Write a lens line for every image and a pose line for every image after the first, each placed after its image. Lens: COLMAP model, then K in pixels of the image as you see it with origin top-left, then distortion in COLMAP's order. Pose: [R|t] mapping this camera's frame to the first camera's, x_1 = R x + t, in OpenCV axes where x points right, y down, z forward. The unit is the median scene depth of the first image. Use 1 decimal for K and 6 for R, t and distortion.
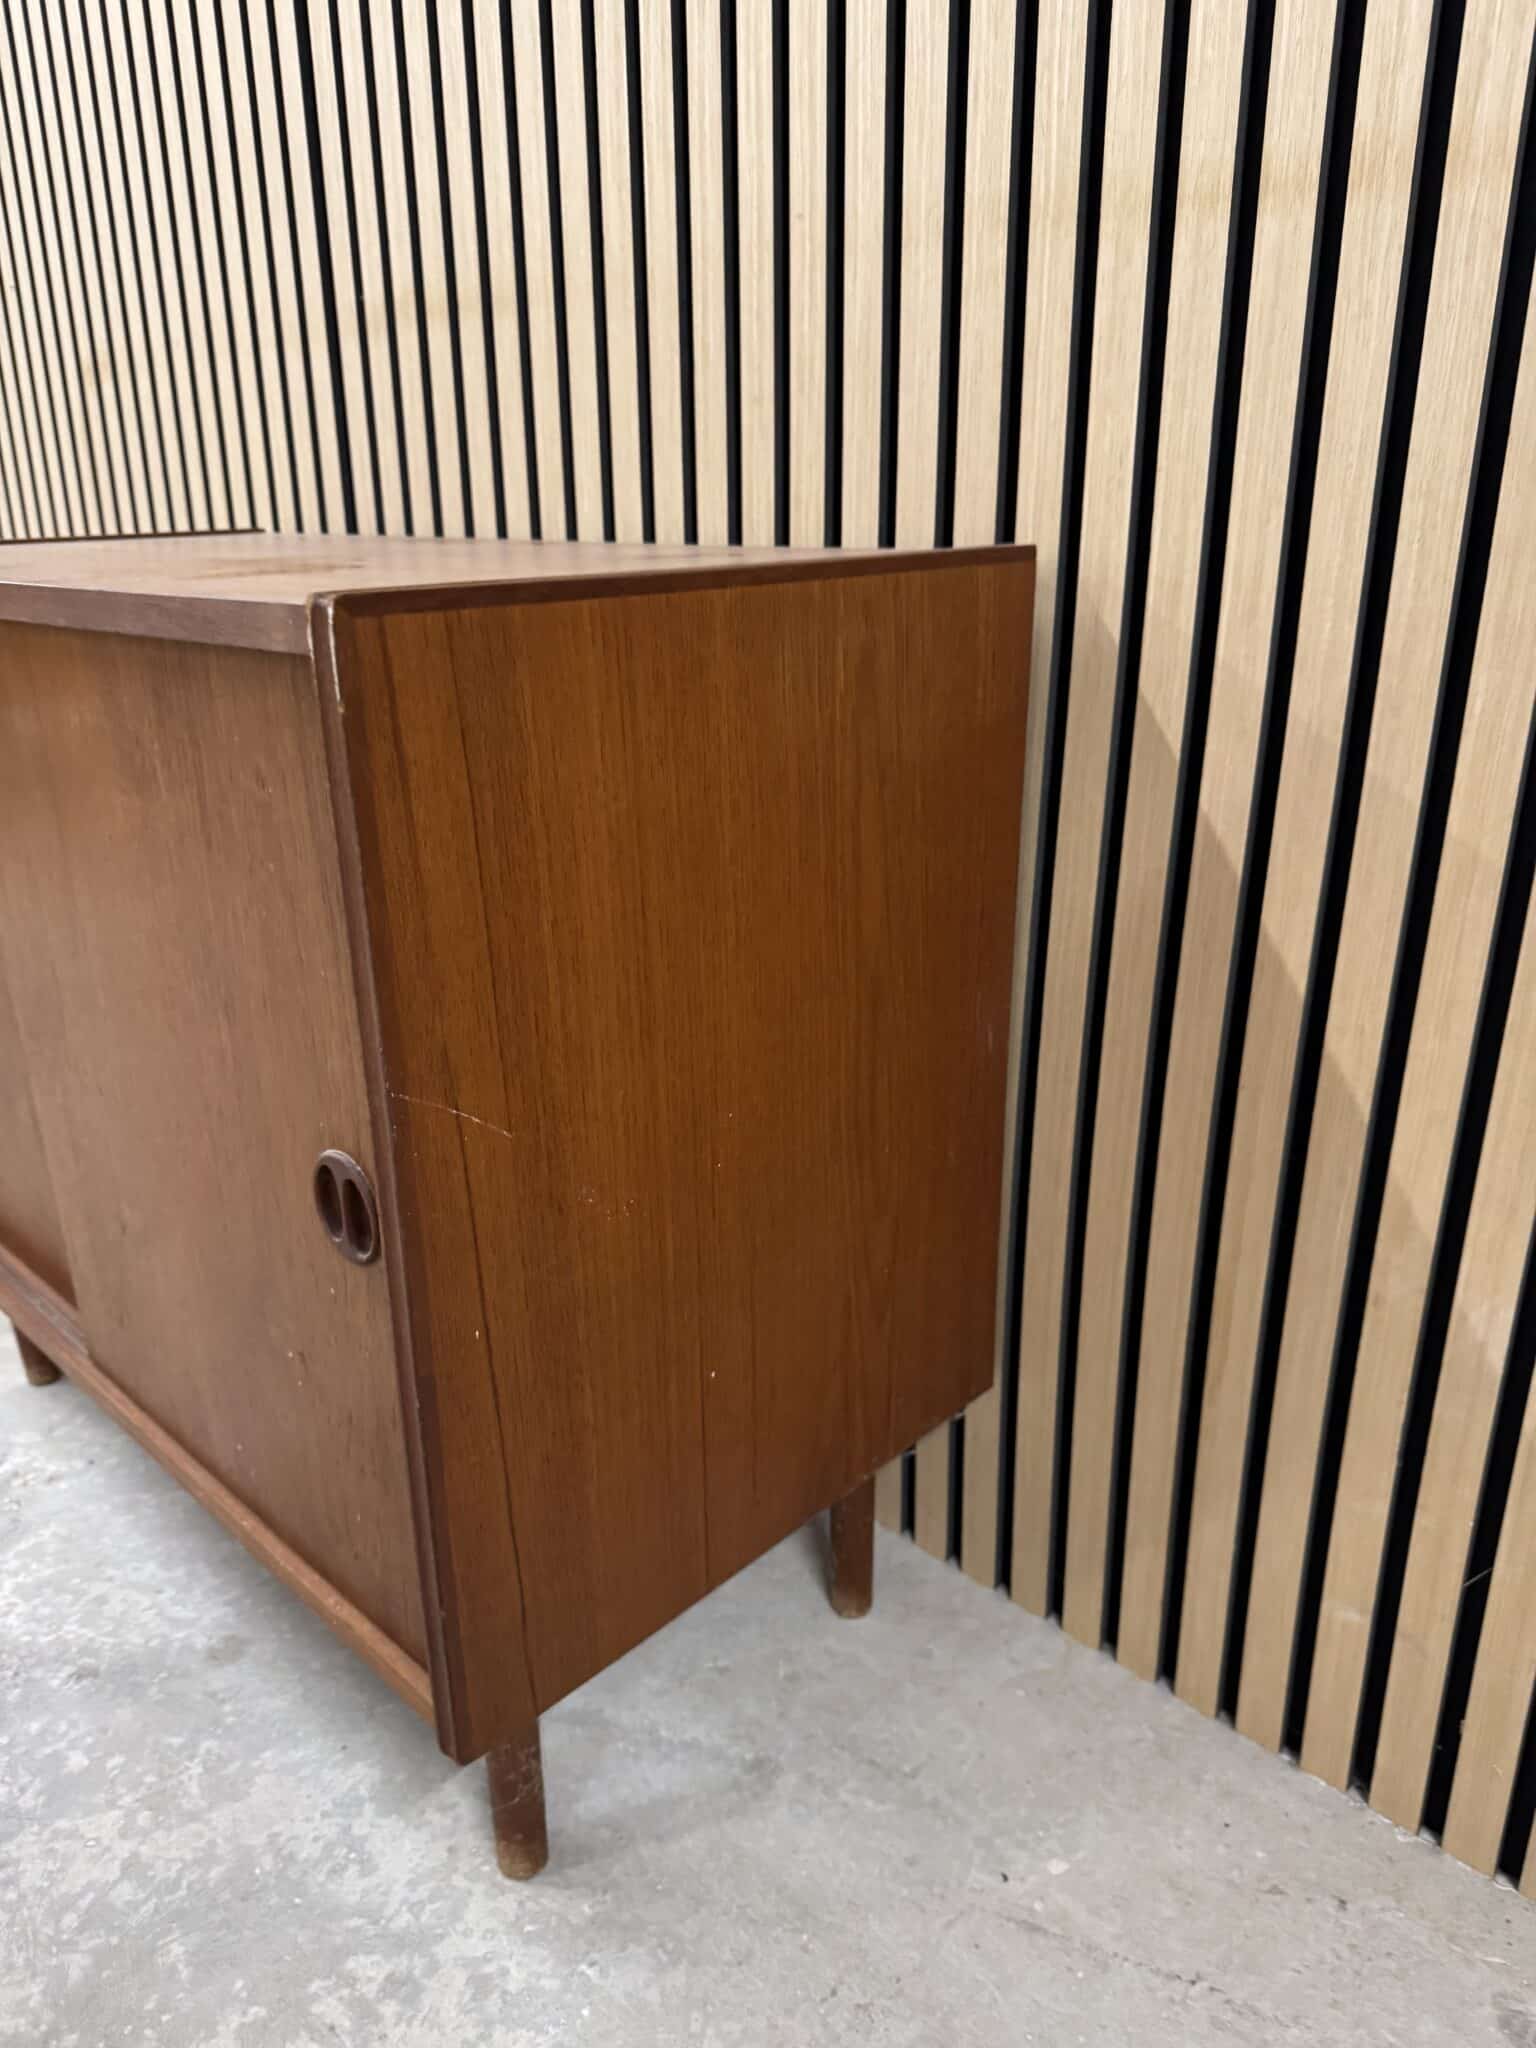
lens RADIAL K [[1466.1, 0, 758.8], [0, 1466.1, 1031.3], [0, 0, 1]] dist [-0.014434, -0.003756]
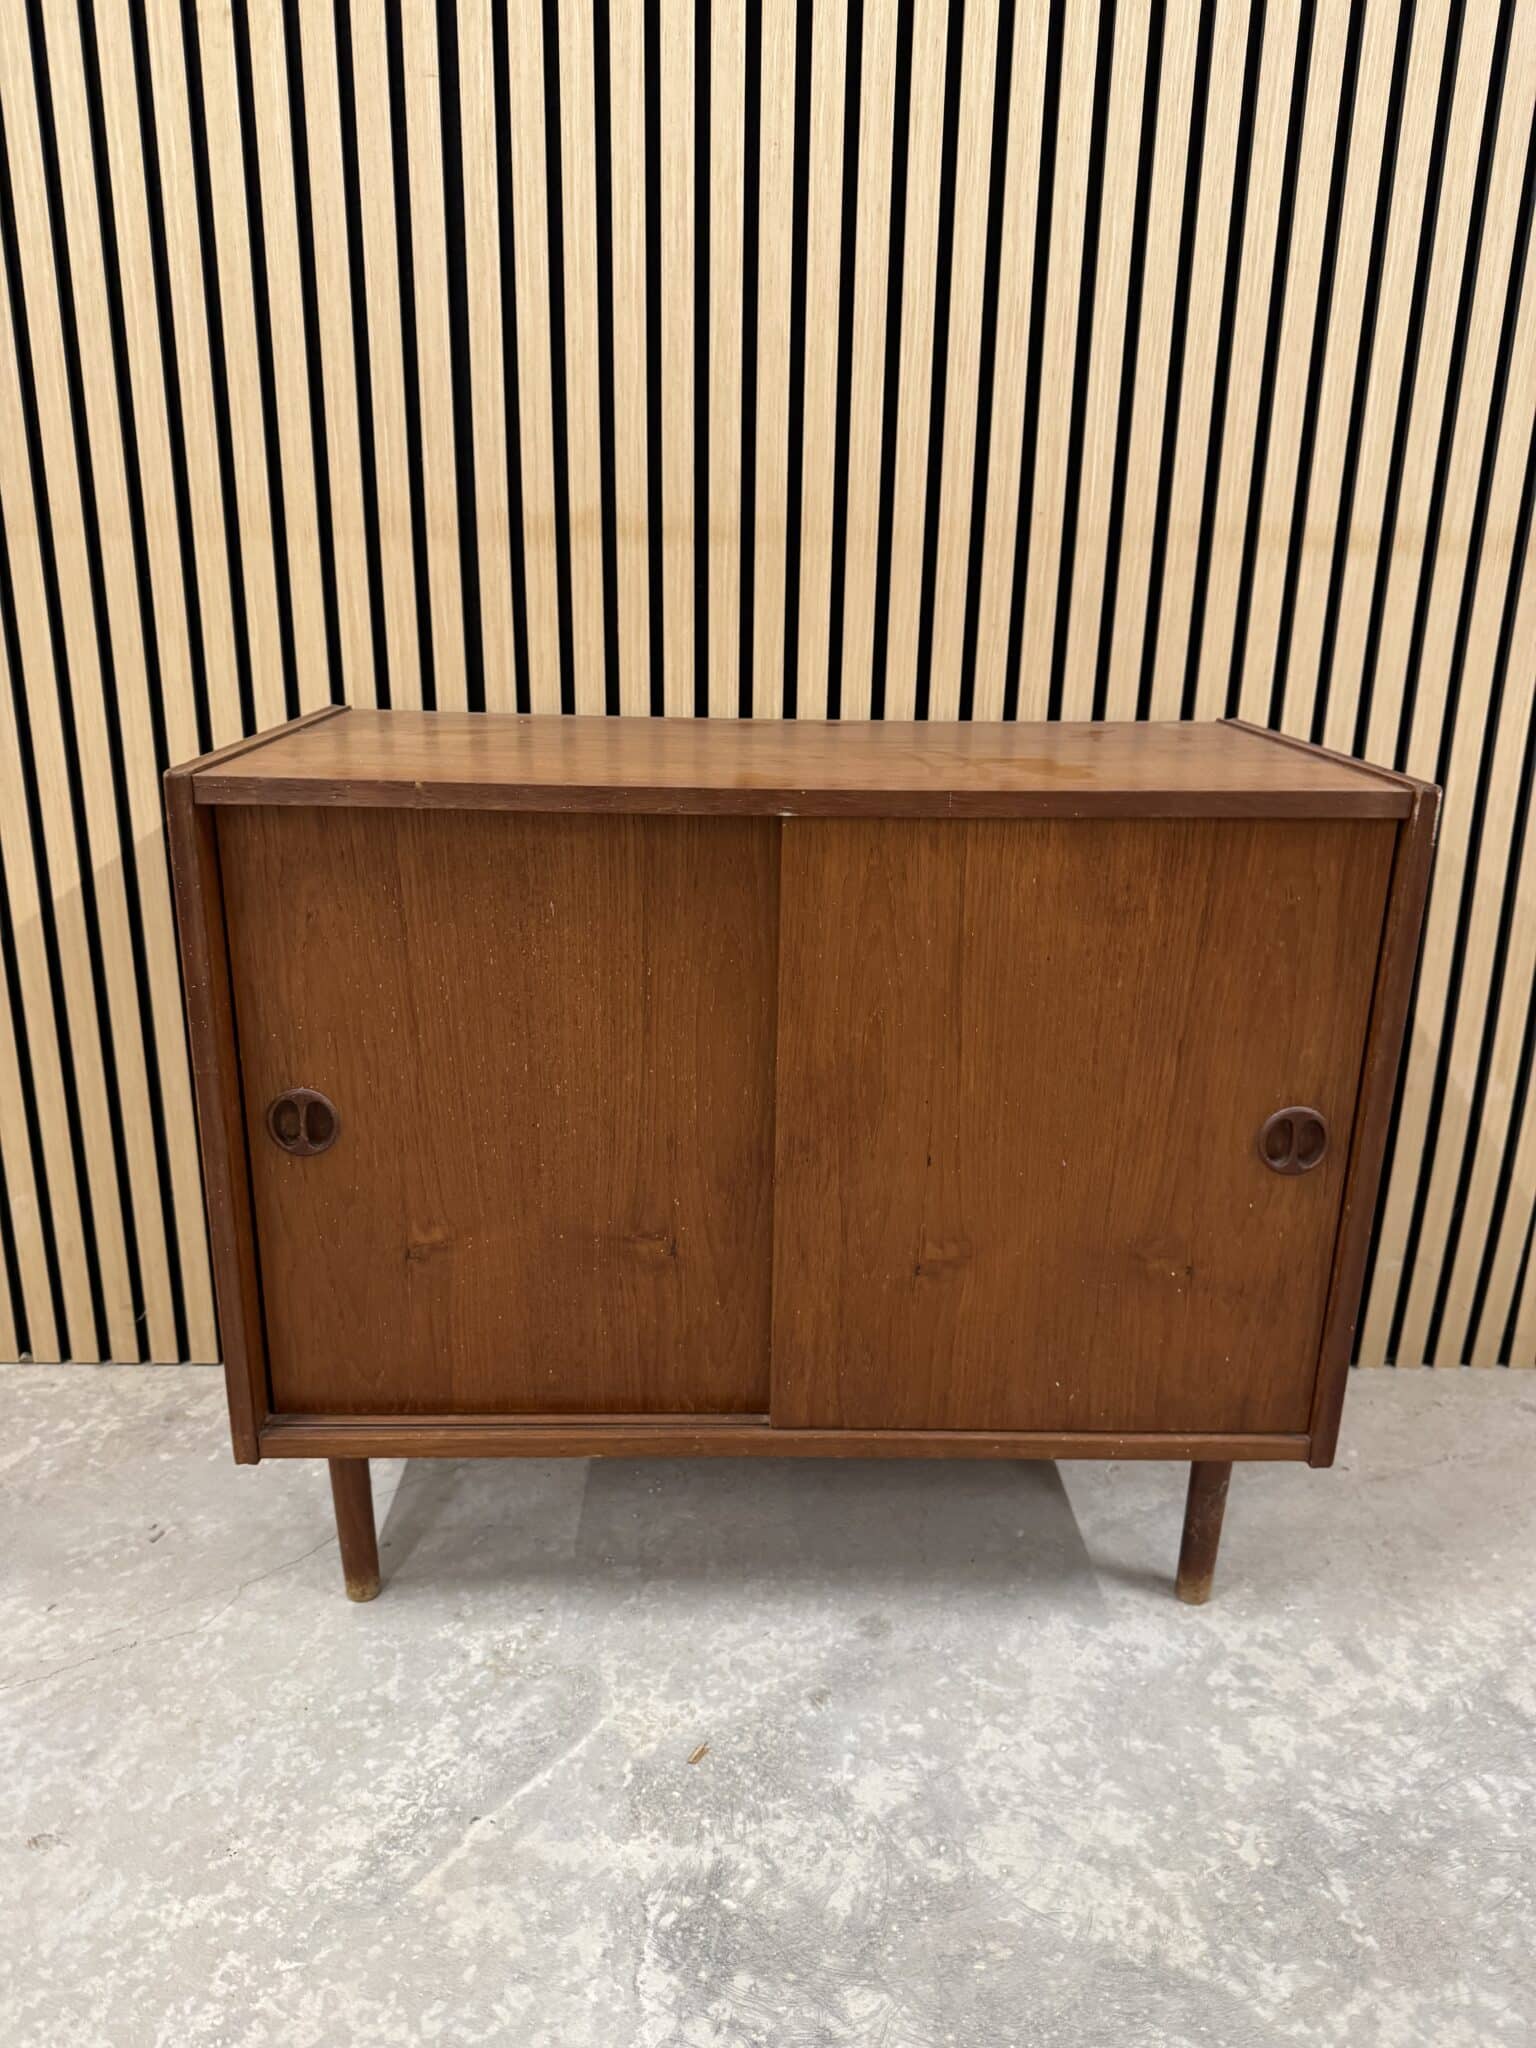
lens RADIAL K [[1457.5, 0, 770.3], [0, 1457.5, 1020.2], [0, 0, 1]] dist [-0.011212, -0.000363]
pose [[0.701624, -0.191719, 0.686271, -1.395280], [0.224331, 0.973580, 0.042633, -0.167614], [-0.676313, 0.124040, 0.726096, 0.139264]]
